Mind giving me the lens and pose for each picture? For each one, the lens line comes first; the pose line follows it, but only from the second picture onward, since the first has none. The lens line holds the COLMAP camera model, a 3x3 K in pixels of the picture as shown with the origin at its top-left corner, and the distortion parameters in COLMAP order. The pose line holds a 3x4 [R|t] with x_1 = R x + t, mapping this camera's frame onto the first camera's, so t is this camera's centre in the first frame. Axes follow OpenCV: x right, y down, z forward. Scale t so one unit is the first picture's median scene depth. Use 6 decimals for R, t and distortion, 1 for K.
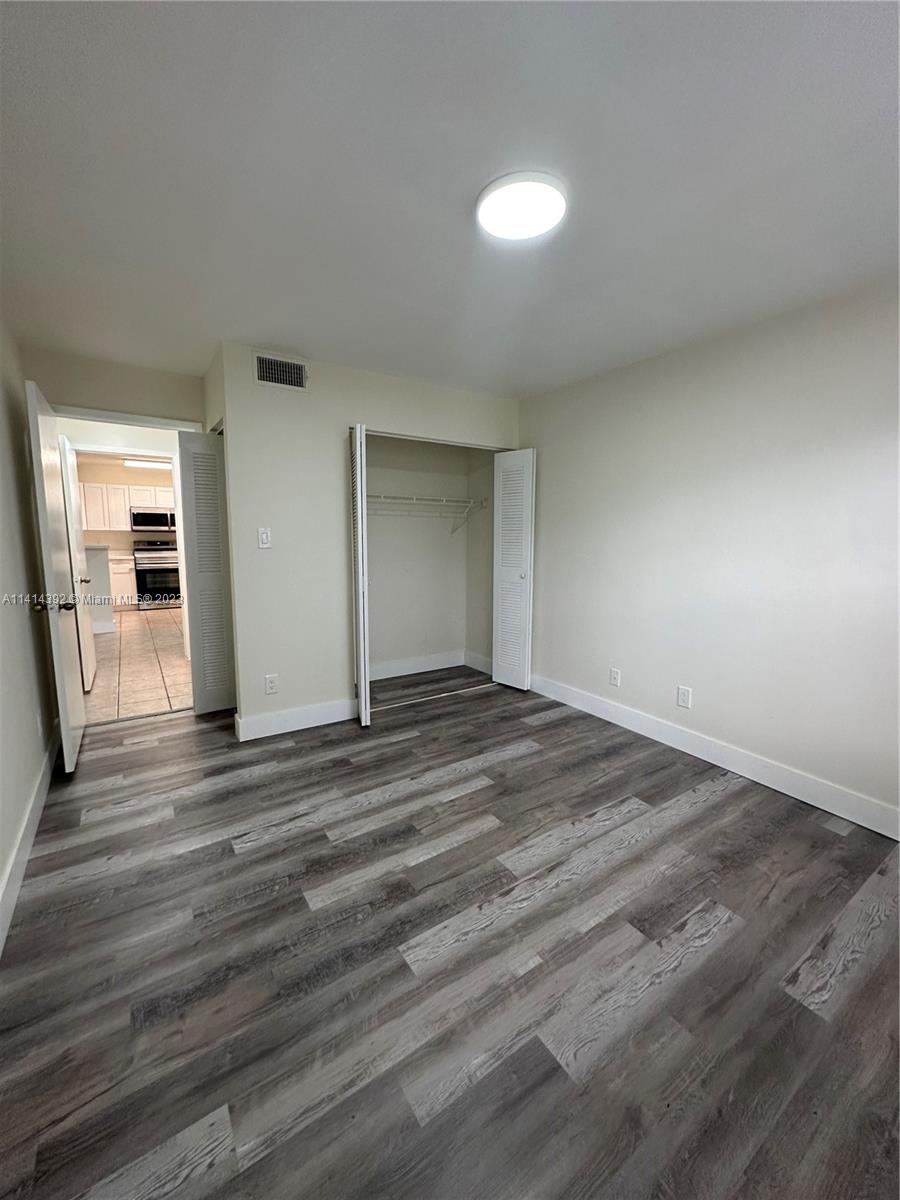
lens RADIAL K [[478.0, 0, 448.3], [0, 478.0, 599.7], [0, 0, 1]] dist [0.000599, 0.000566]
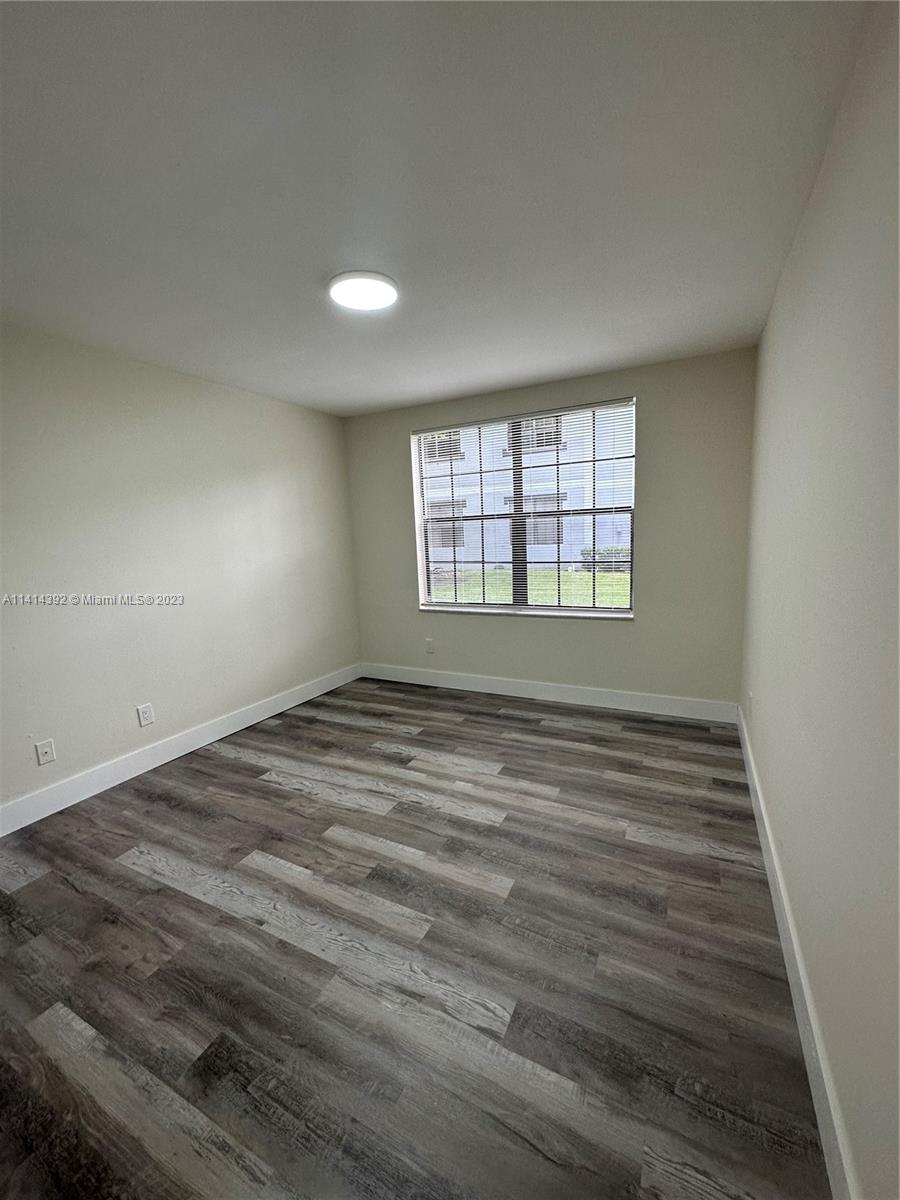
lens RADIAL K [[478.0, 0, 443.1], [0, 478.0, 605.0], [0, 0, 1]] dist [0.000599, 0.000566]
pose [[-0.476082, -0.123596, 0.870672, -0.847789], [0.162493, 0.960662, 0.225222, -0.184471], [-0.864258, 0.248702, -0.437270, 1.141425]]
